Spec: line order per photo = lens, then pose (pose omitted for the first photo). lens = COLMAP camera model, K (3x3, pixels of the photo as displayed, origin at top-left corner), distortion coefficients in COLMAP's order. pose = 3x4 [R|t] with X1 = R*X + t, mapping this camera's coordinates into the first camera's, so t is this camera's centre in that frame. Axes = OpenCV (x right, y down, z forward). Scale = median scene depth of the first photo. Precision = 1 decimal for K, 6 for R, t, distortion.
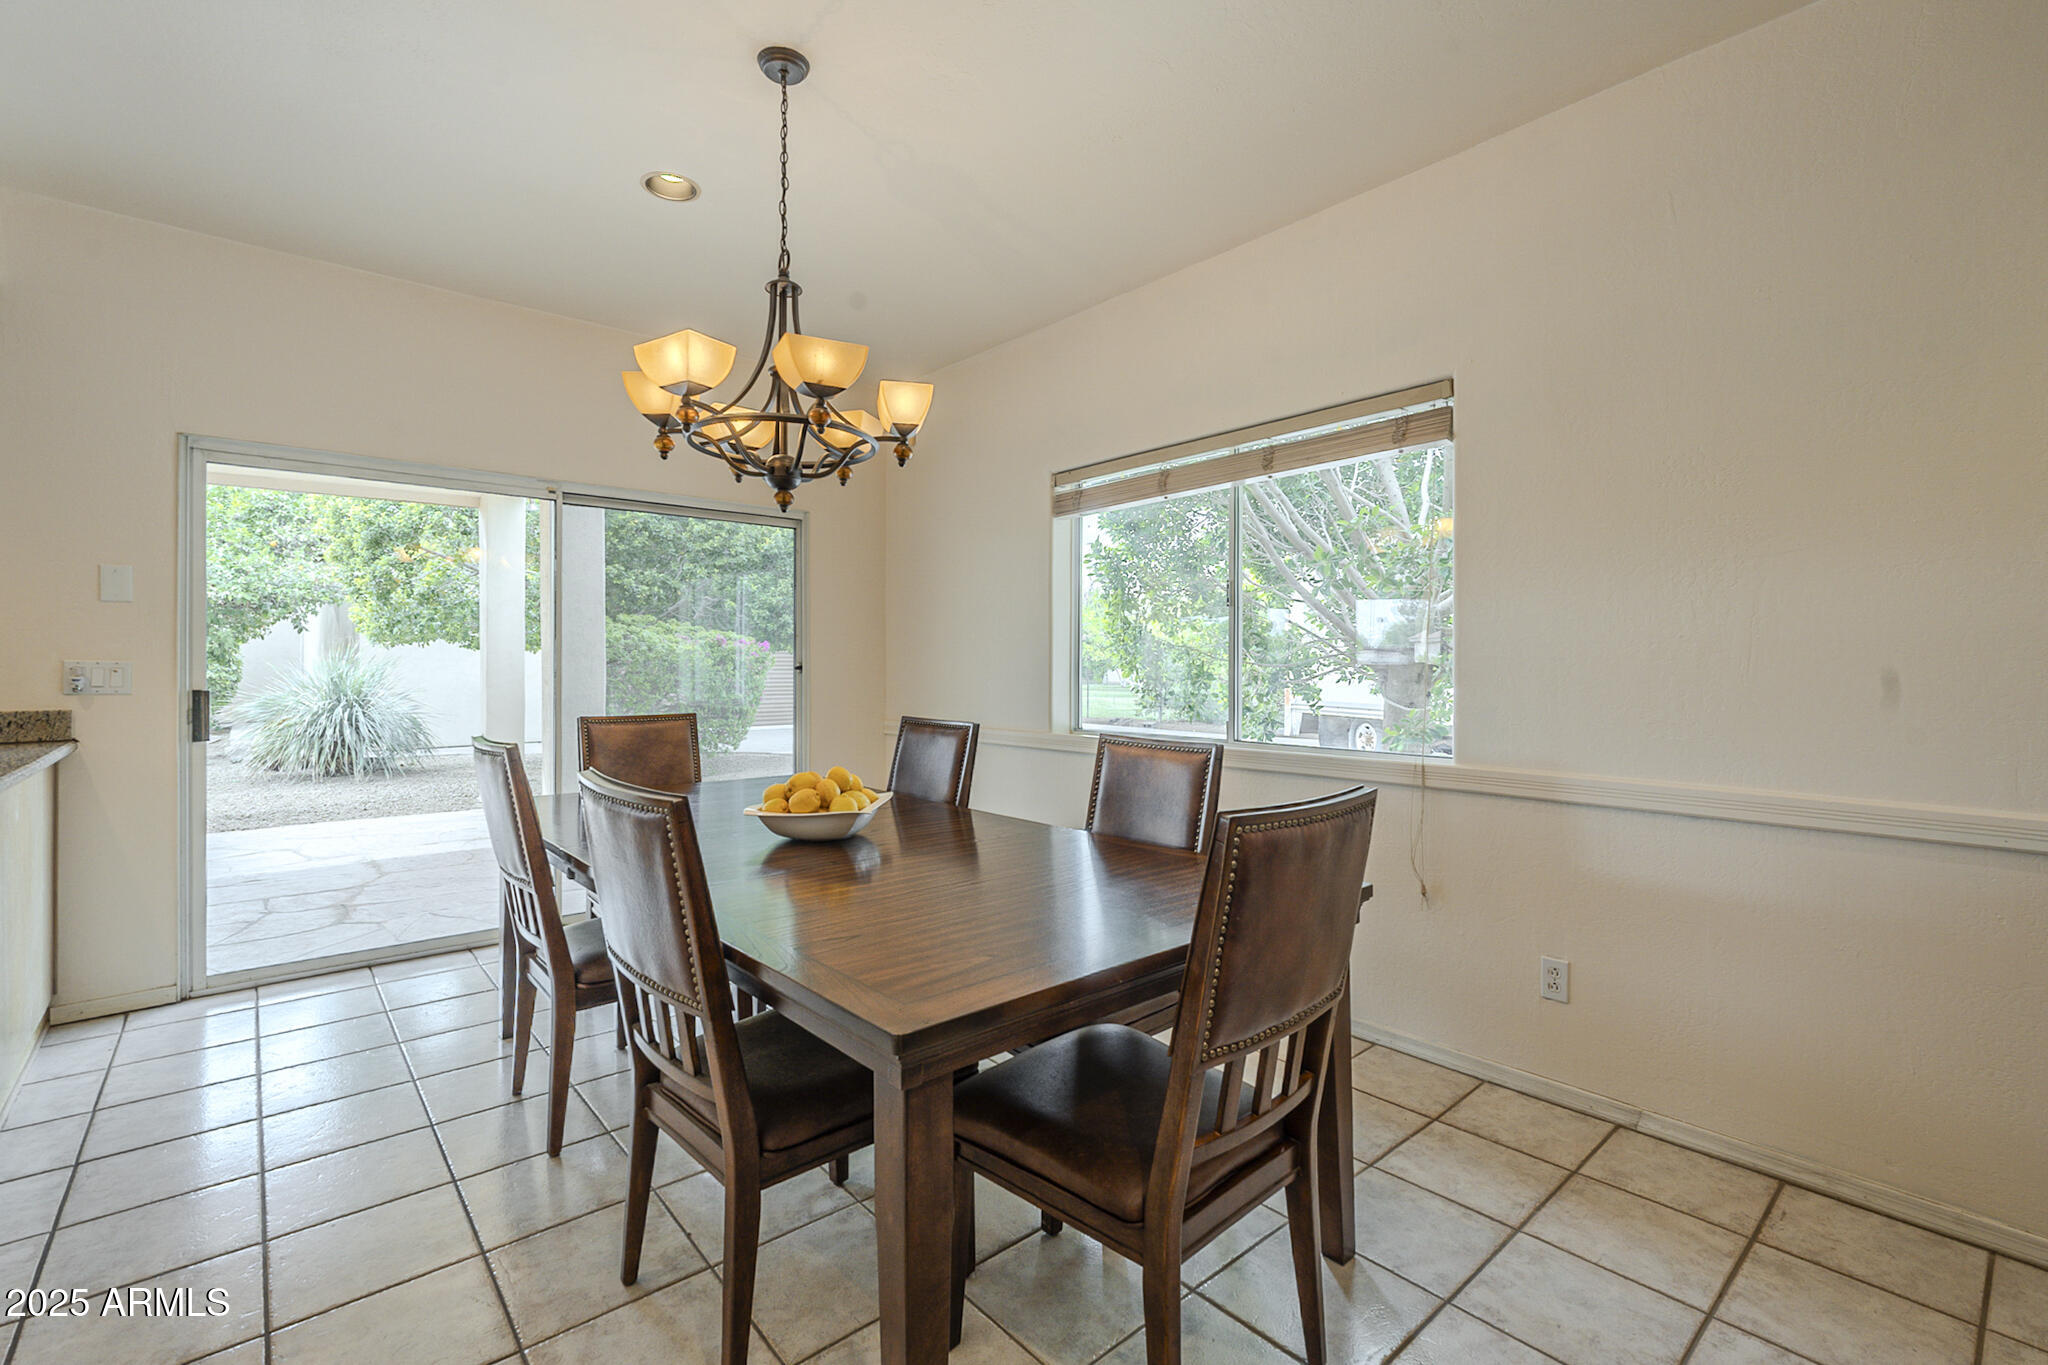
lens RADIAL K [[901.4, 0, 1024.0], [0, 901.4, 682.5], [0, 0, 1]] dist [-0.001202, -0.000186]
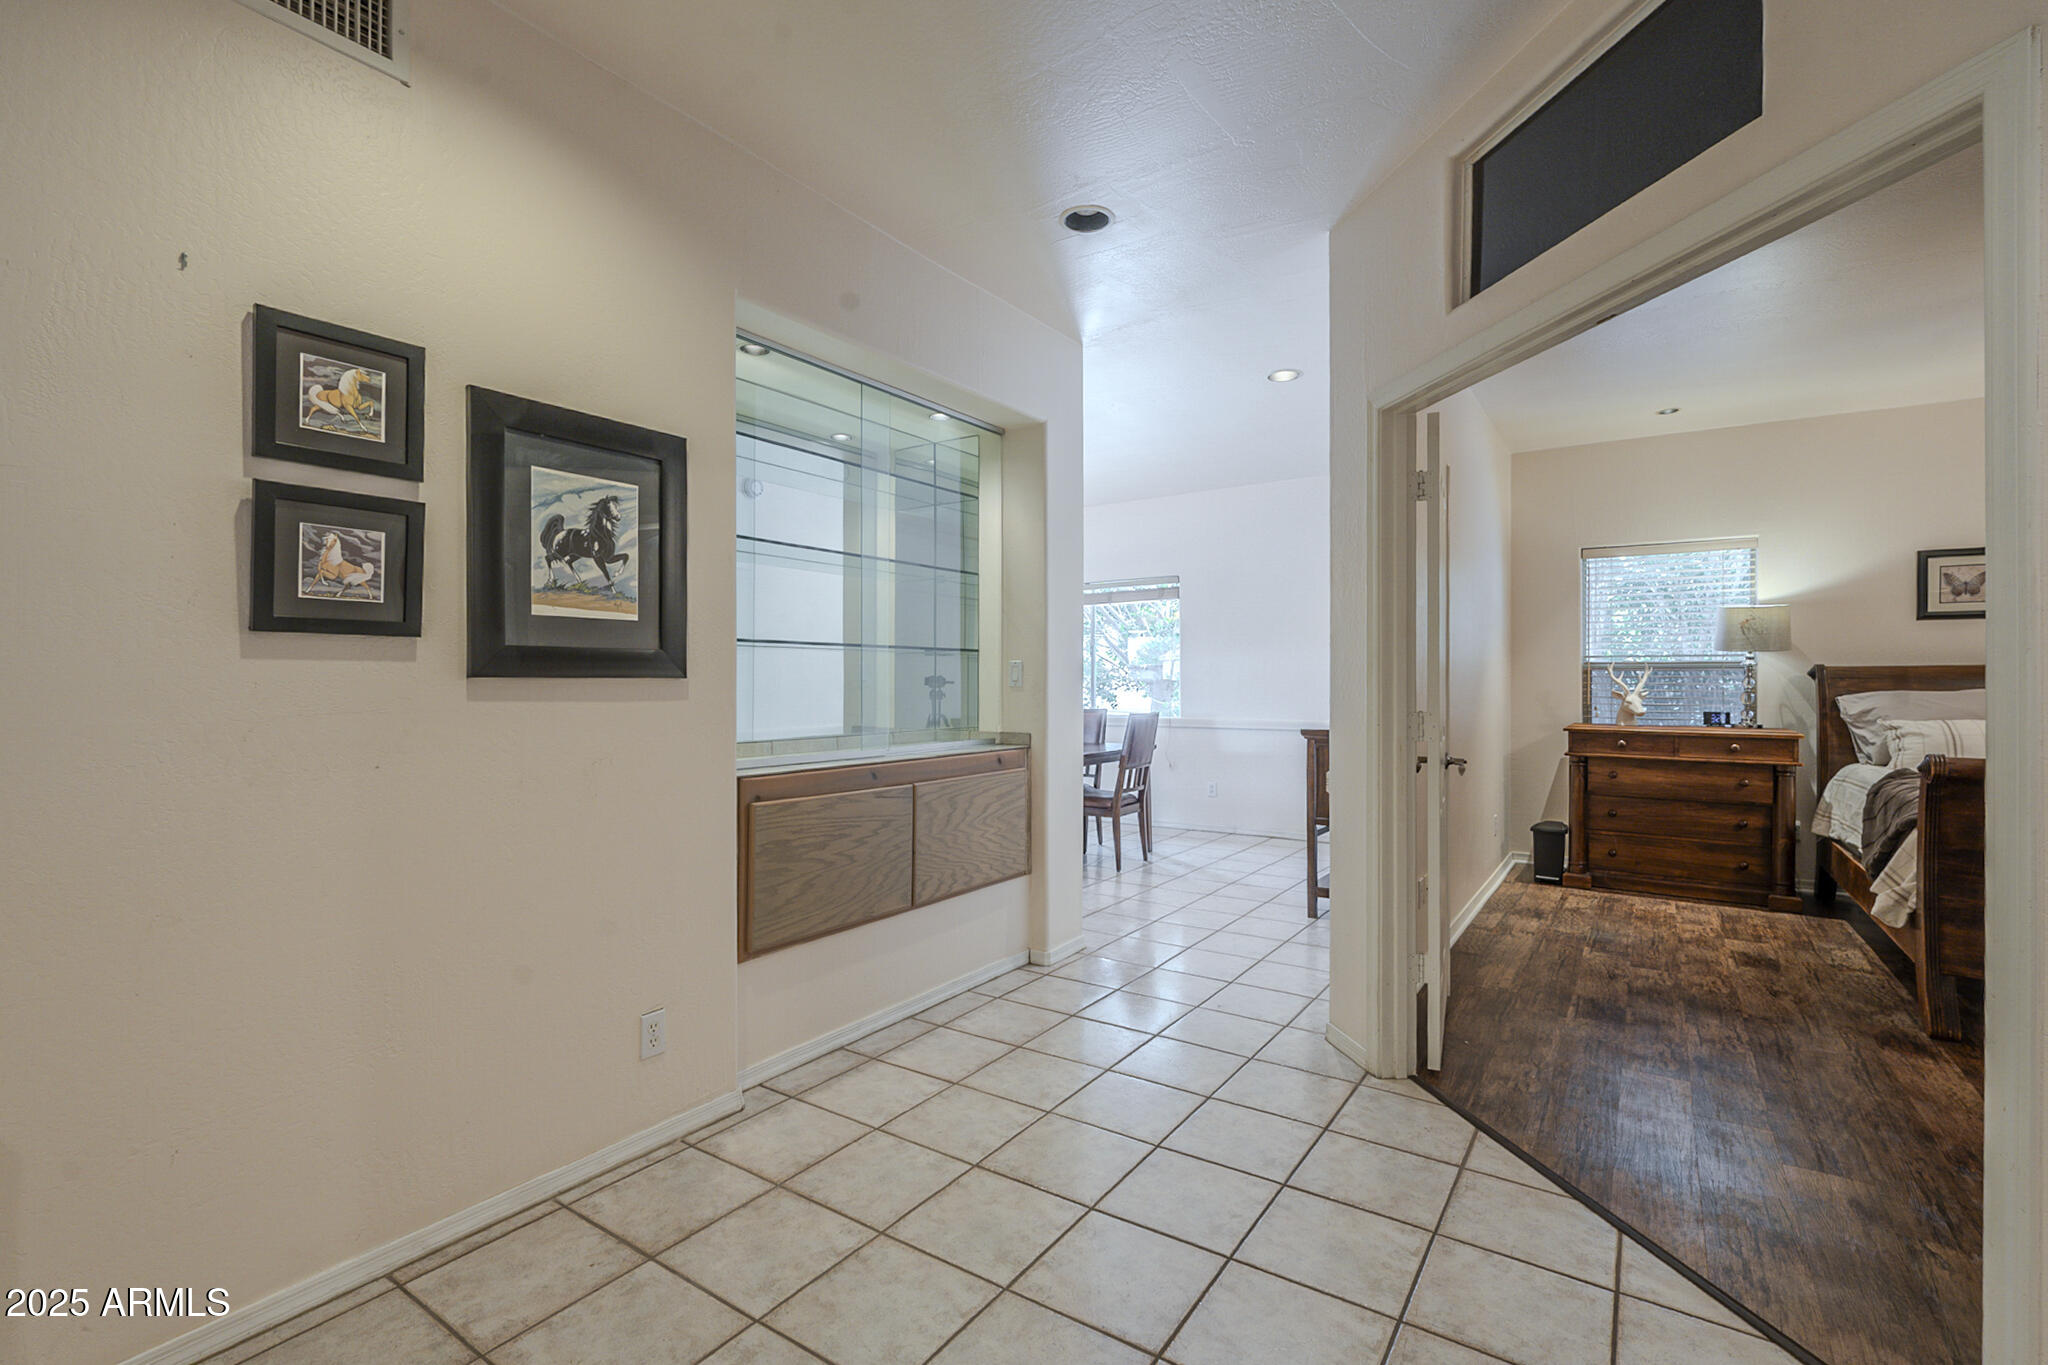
lens RADIAL K [[901.4, 0, 1024.0], [0, 901.4, 682.5], [0, 0, 1]] dist [-0.001202, -0.000186]
pose [[0.966999, 0.002194, 0.254771, -0.672101], [0.001806, 0.999879, -0.015464, 0.021802], [-0.254774, 0.015413, 0.966878, -1.514065]]
